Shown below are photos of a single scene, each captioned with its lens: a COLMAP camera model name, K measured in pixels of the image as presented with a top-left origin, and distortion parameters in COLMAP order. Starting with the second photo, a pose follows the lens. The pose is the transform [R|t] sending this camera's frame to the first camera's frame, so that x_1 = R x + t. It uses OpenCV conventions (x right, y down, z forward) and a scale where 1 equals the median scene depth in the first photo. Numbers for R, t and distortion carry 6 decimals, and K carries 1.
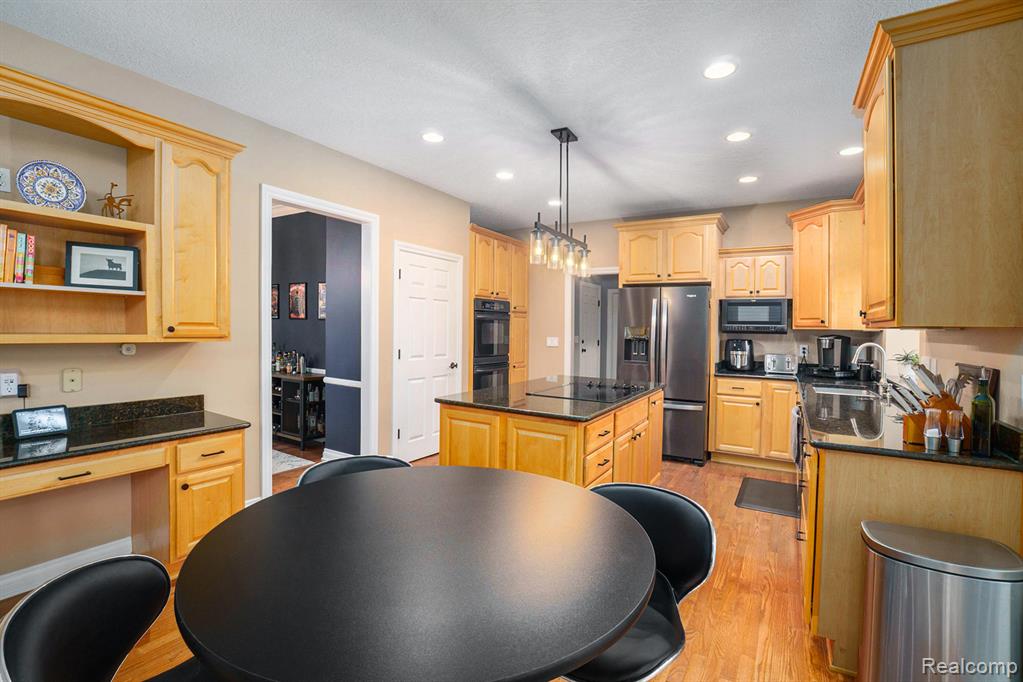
lens RADIAL K [[452.5, 0, 506.5], [0, 452.5, 331.9], [0, 0, 1]] dist [-0.042715, 0.004270]
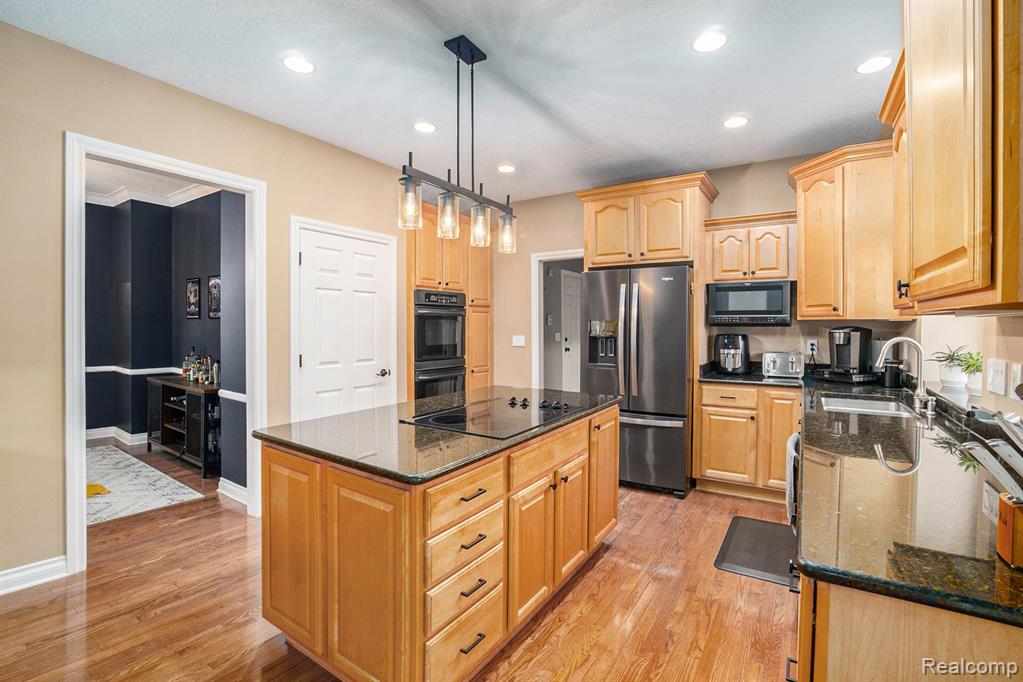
lens RADIAL K [[452.5, 0, 533.9], [0, 452.5, 335.1], [0, 0, 1]] dist [-0.042715, 0.004270]
pose [[0.999718, -0.016996, 0.016570, 0.166947], [0.016769, 0.999765, 0.013706, 0.001674], [-0.016799, -0.013424, 0.999769, 0.225008]]
